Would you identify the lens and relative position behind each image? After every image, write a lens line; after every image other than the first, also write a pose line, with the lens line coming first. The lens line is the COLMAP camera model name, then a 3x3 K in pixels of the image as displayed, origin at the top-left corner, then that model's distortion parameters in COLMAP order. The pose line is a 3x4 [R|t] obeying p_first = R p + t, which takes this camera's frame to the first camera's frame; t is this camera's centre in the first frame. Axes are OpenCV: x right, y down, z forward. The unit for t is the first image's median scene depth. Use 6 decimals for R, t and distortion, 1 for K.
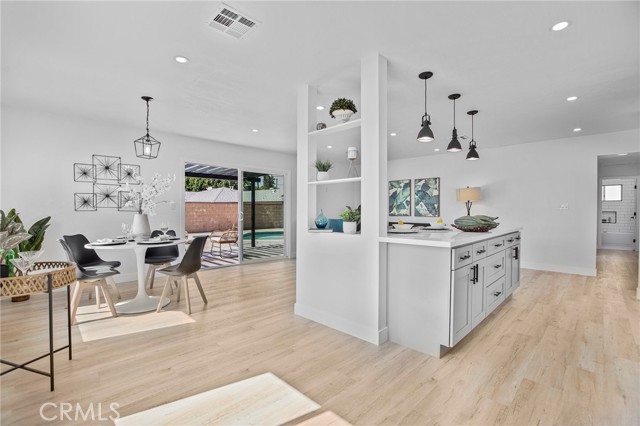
lens RADIAL K [[296.3, 0, 317.2], [0, 296.3, 211.9], [0, 0, 1]] dist [-0.000336, -0.000019]
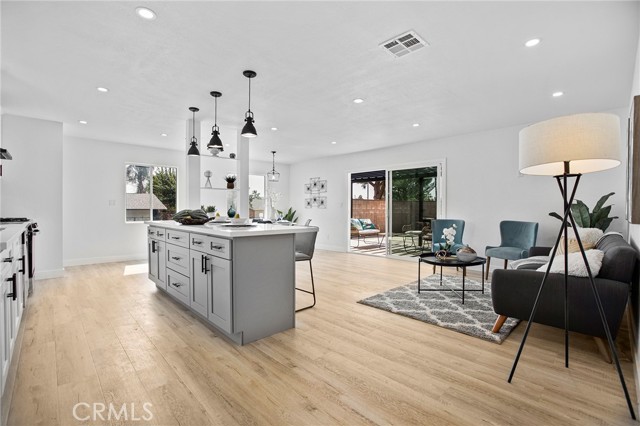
lens RADIAL K [[296.3, 0, 317.2], [0, 296.3, 211.9], [0, 0, 1]] dist [-0.000336, -0.000019]
pose [[-0.025741, 0.008737, -0.999630, 1.568331], [-0.010887, 0.999900, 0.009020, 0.006389], [0.999609, 0.011115, -0.025644, 1.466680]]
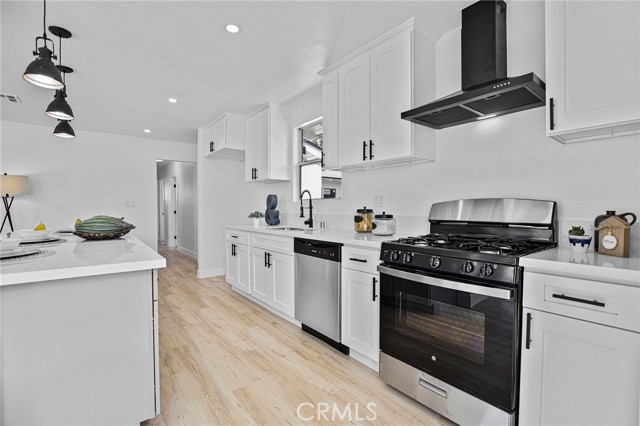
lens RADIAL K [[297.4, 0, 322.5], [0, 297.4, 212.8], [0, 0, 1]] dist [-0.016477, 0.000489]
pose [[0.130050, -0.023065, 0.991239, -0.128419], [0.008675, 0.999718, 0.022124, -0.009279], [-0.991469, 0.005722, 0.130214, 0.472061]]
